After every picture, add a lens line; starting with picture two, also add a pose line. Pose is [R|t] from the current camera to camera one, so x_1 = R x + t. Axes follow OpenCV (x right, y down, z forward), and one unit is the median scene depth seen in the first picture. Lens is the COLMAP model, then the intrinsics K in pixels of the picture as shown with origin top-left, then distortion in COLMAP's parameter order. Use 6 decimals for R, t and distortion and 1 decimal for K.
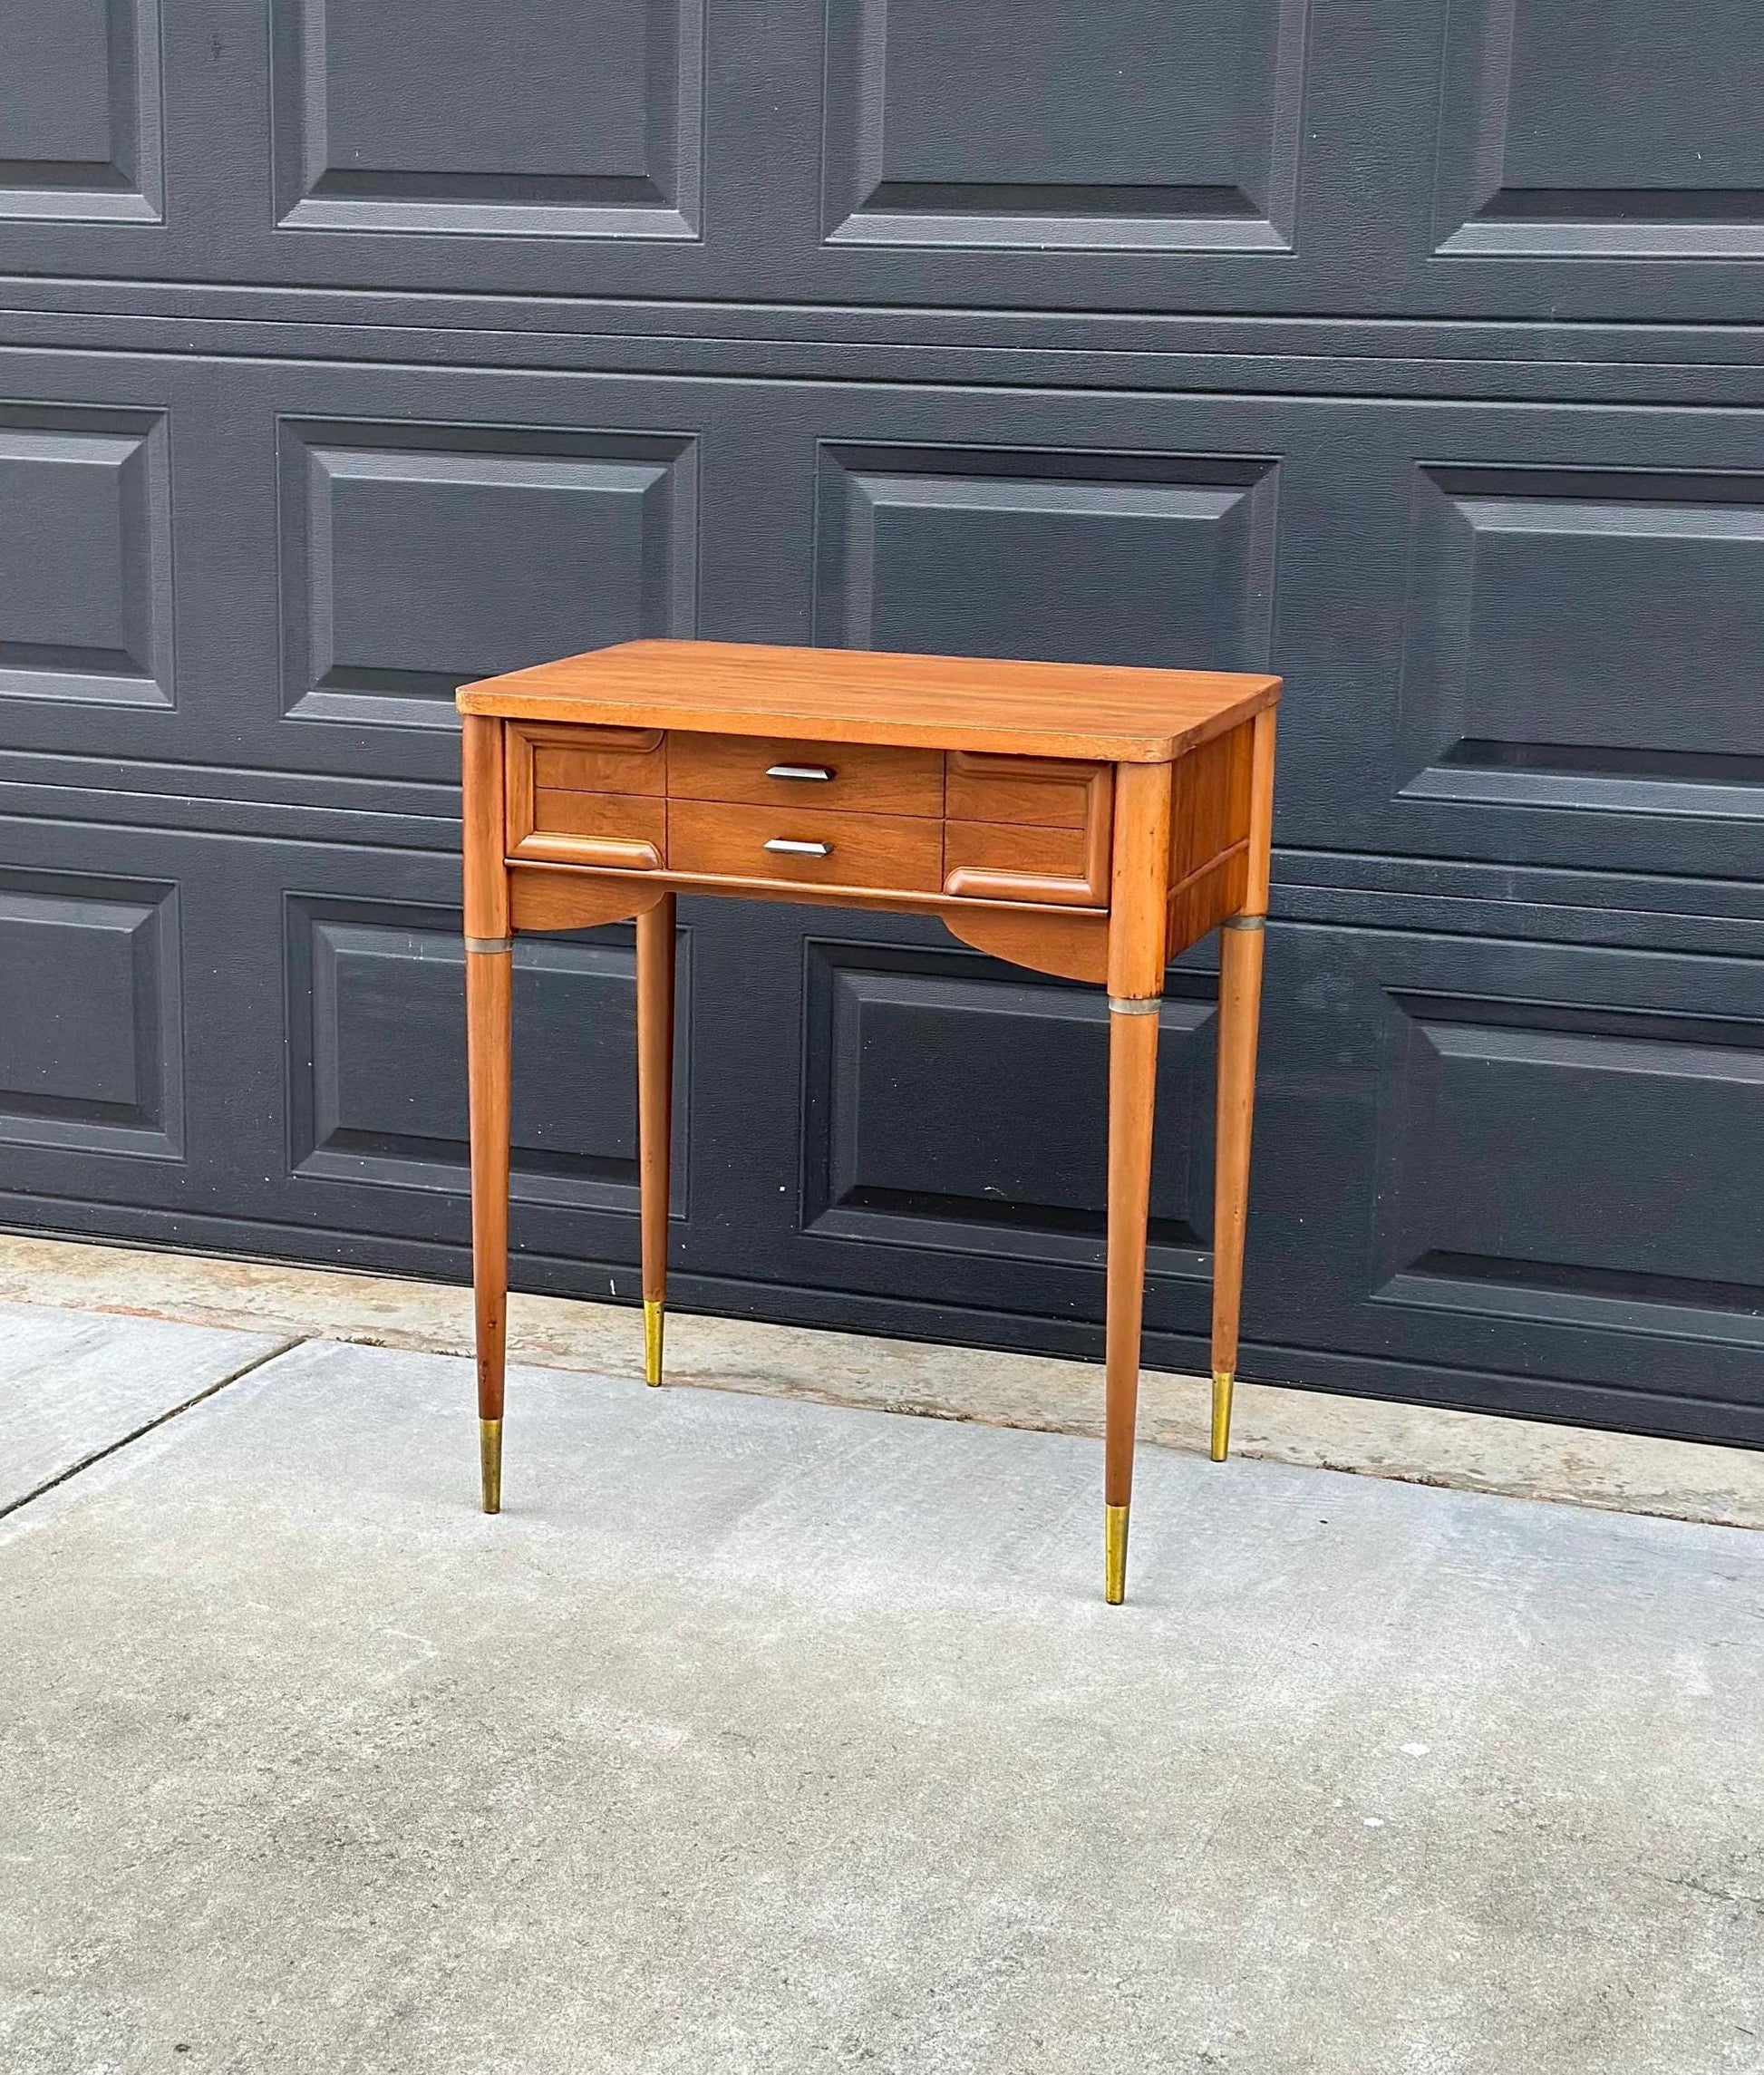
lens RADIAL K [[3462.0, 0, 879.8], [0, 3462.0, 1061.9], [0, 0, 1]] dist [0.146201, -0.030746]
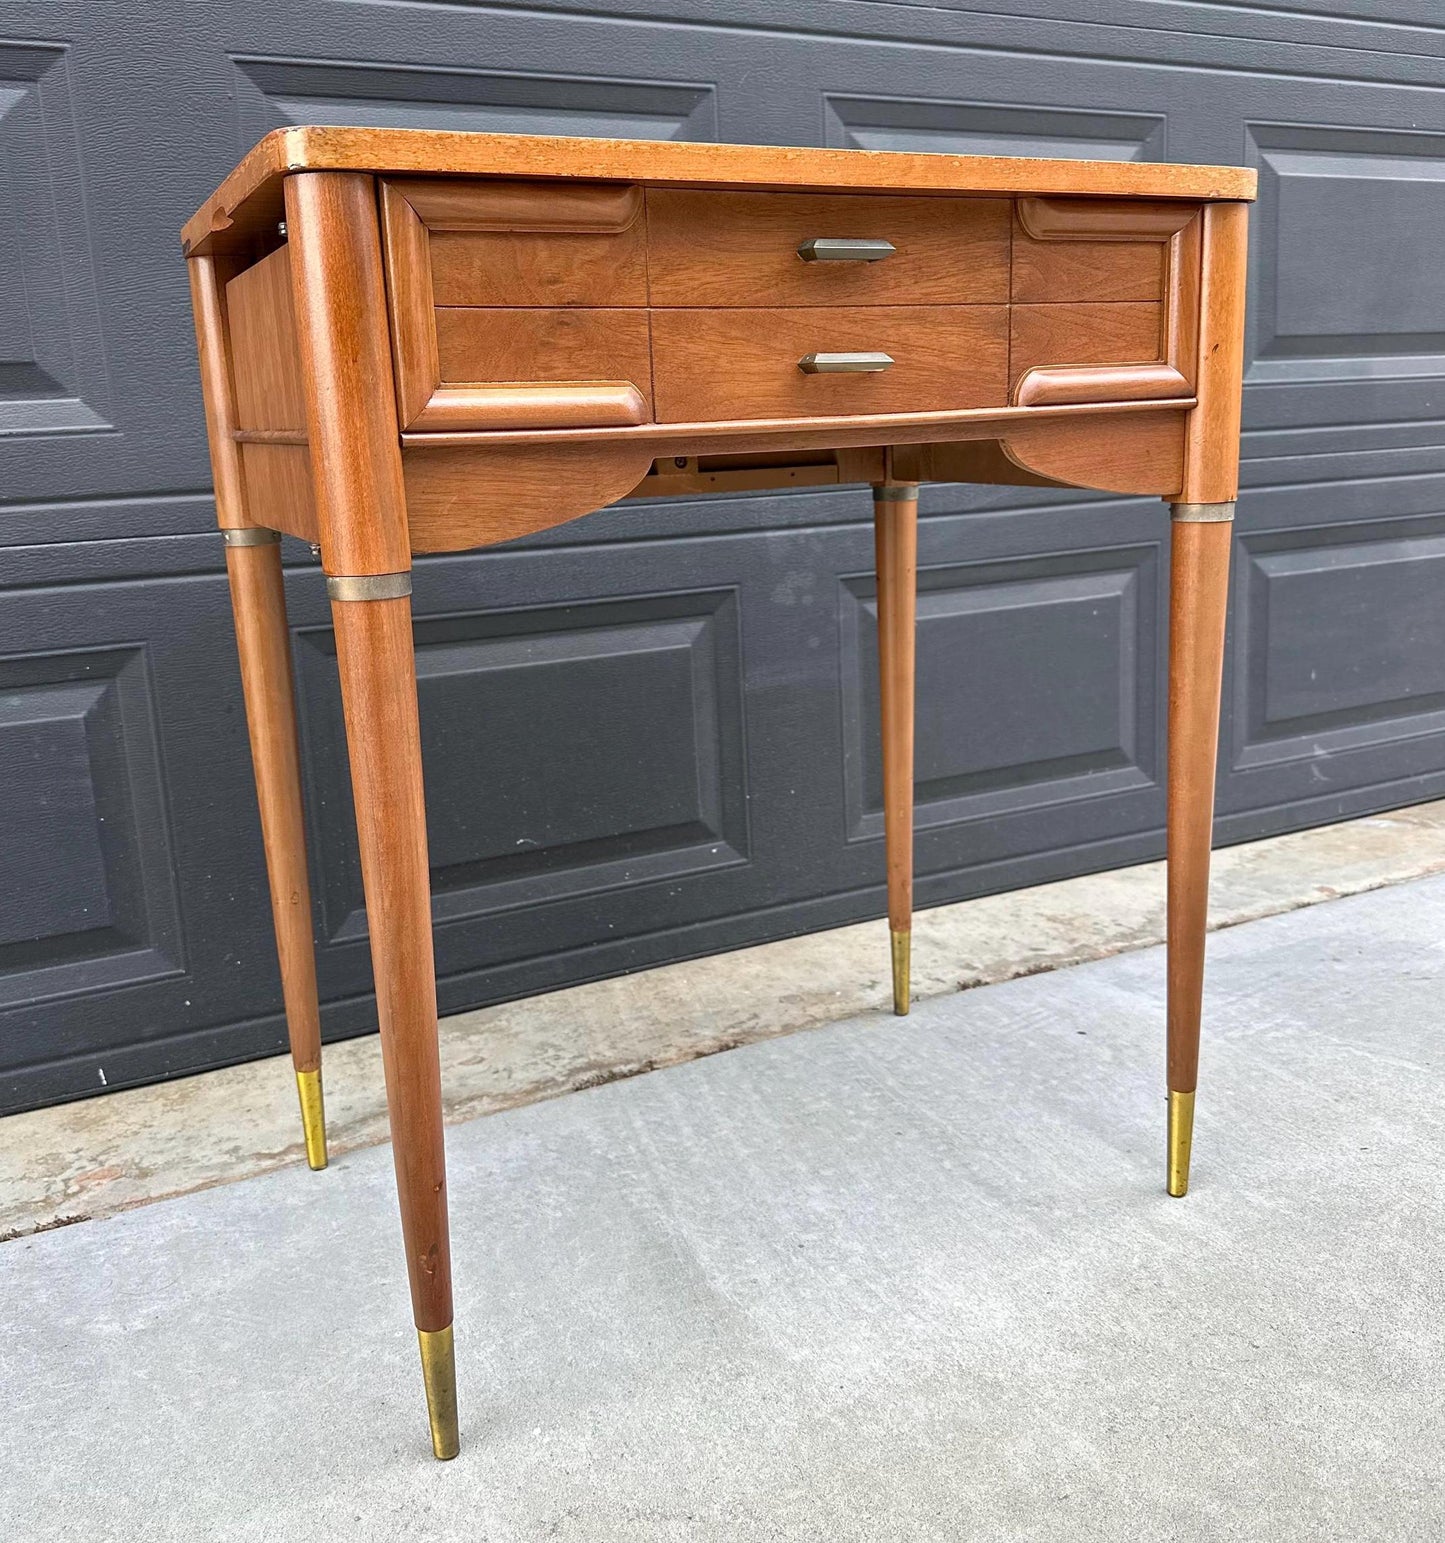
lens RADIAL K [[1401.0, 0, 713.0], [0, 1401.0, 719.4], [0, 0, 1]] dist [0.192542, -0.420085]
pose [[0.707341, -0.198600, 0.678400, -0.222066], [0.215414, 0.974633, 0.060718, -0.012629], [-0.673250, 0.103189, 0.732179, 0.714834]]
